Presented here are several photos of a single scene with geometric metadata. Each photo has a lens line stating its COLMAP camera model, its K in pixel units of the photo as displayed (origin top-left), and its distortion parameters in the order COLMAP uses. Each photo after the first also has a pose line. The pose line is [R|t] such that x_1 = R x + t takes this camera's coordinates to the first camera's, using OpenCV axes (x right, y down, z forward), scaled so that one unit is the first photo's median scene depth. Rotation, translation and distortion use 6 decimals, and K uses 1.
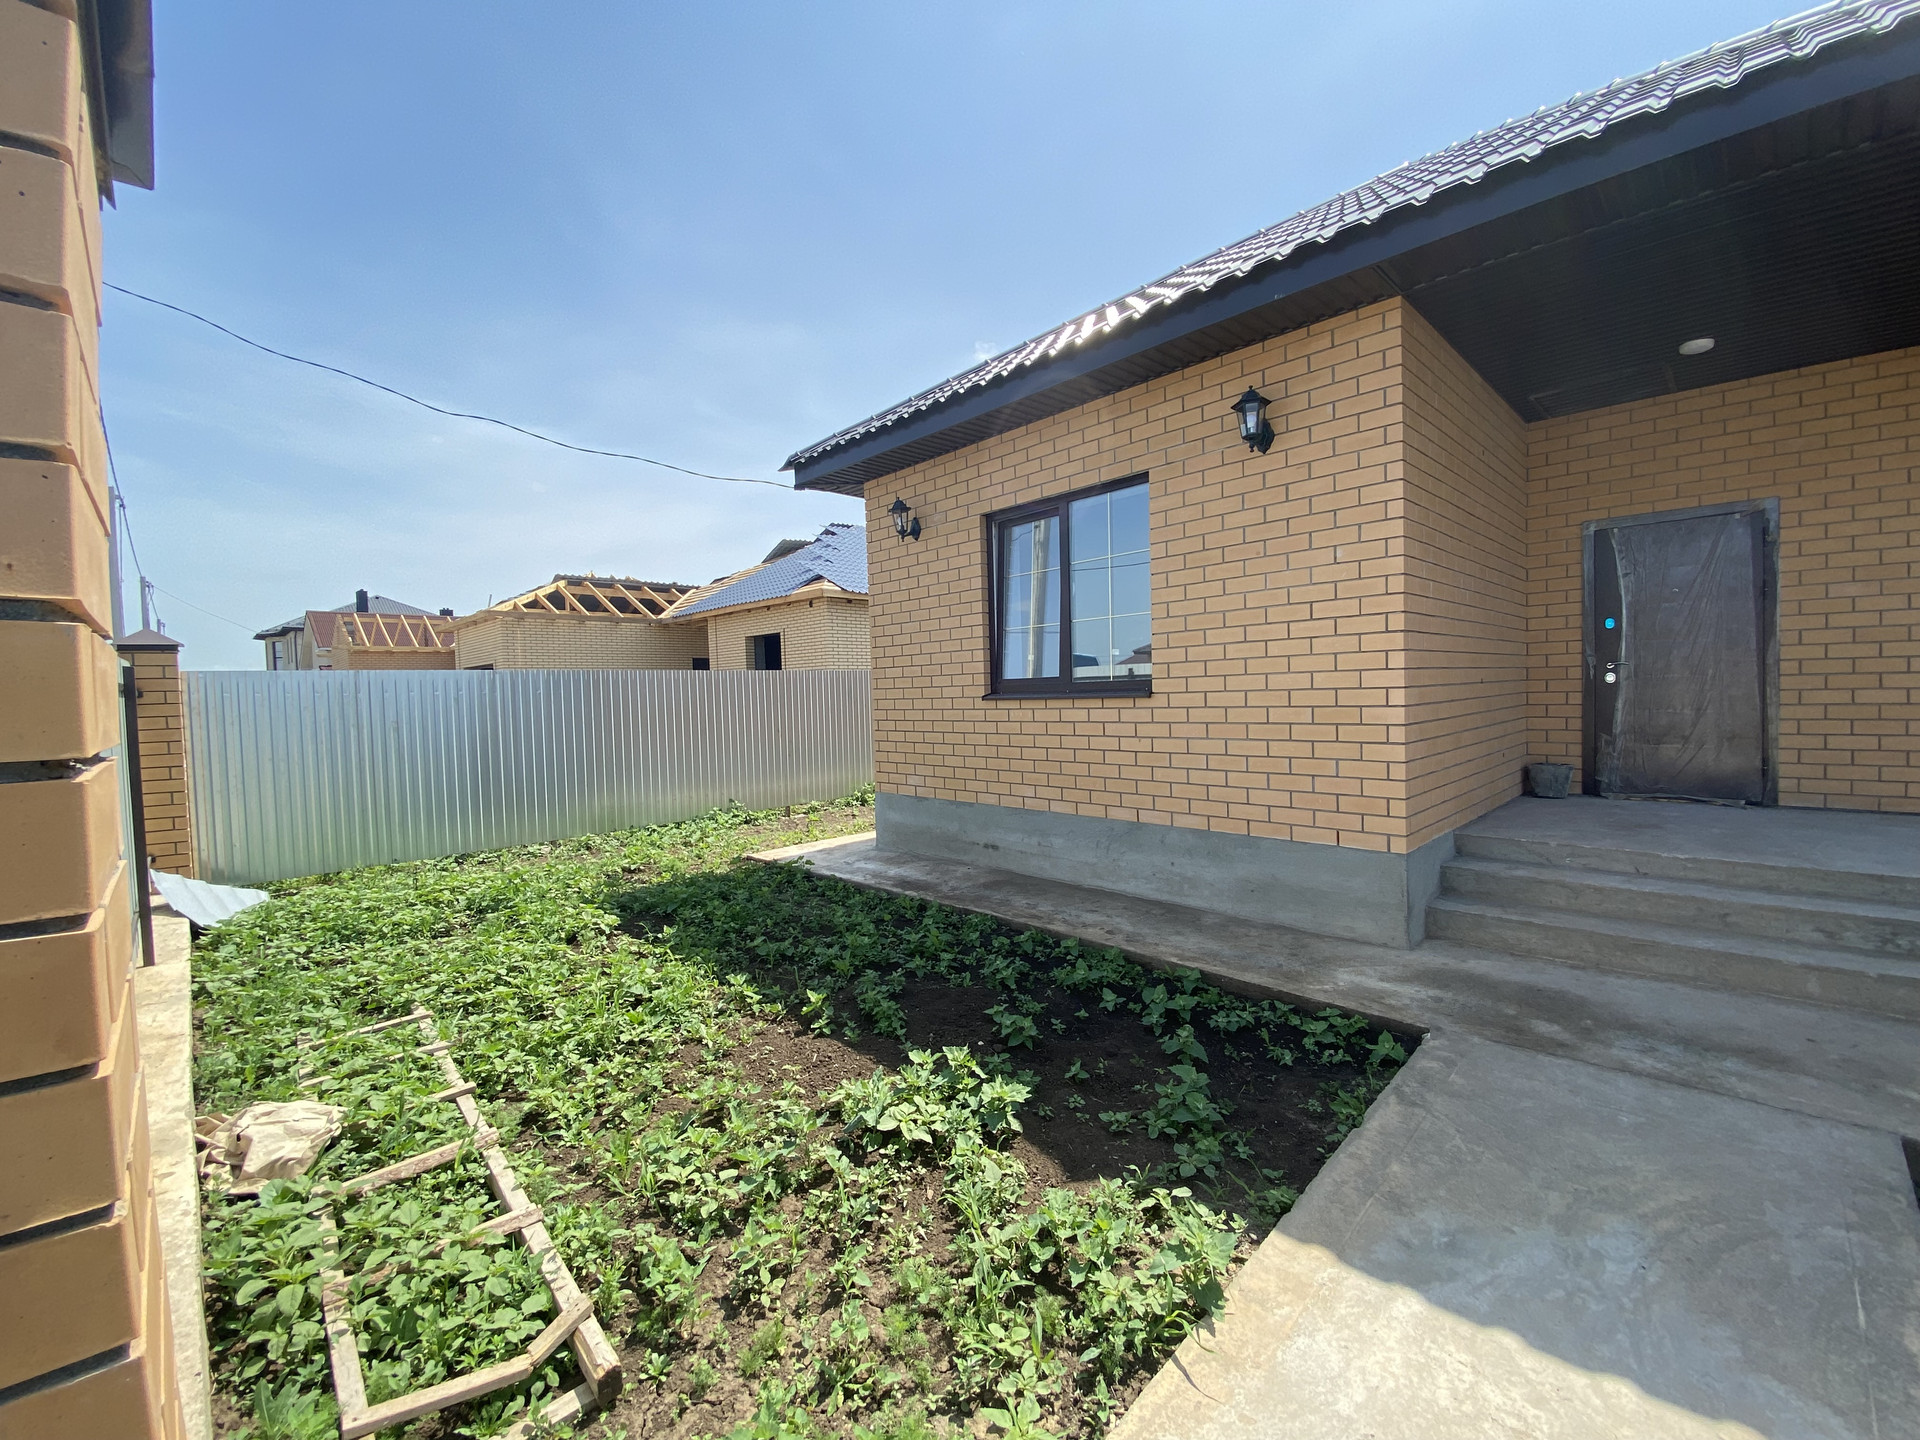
lens RADIAL K [[774.1, 0, 955.9], [0, 774.1, 719.4], [0, 0, 1]] dist [0.032122, -0.027971]
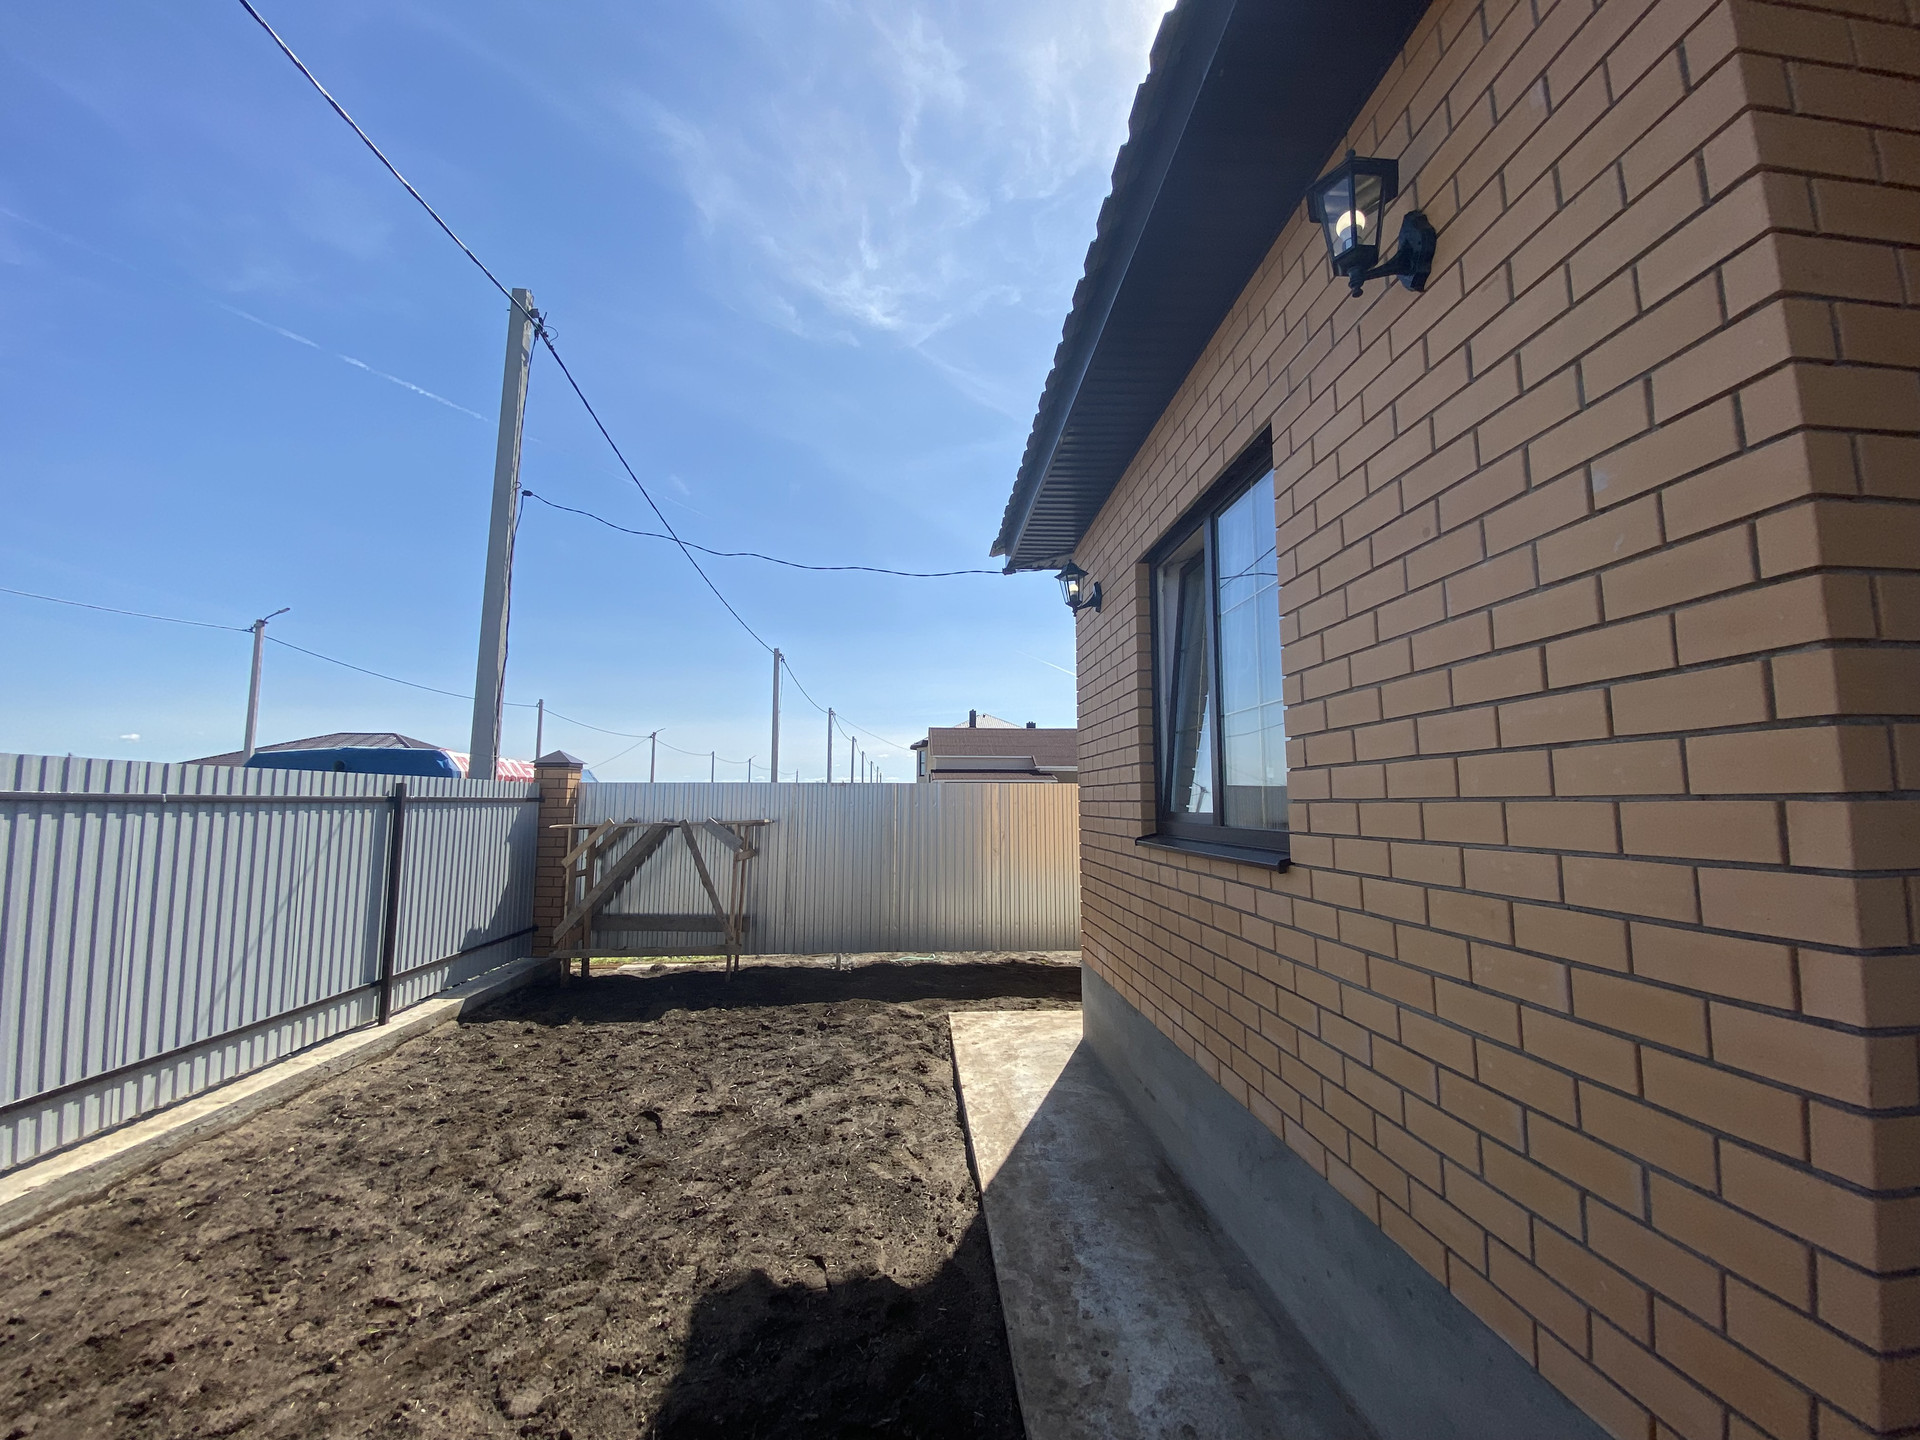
lens RADIAL K [[781.1, 0, 964.1], [0, 781.1, 717.1], [0, 0, 1]] dist [0.019628, -0.019638]
pose [[0.756702, -0.039606, -0.652559, 0.464790], [-0.047415, 0.992210, -0.115202, -0.064377], [0.652038, 0.118114, 0.748929, 0.562506]]
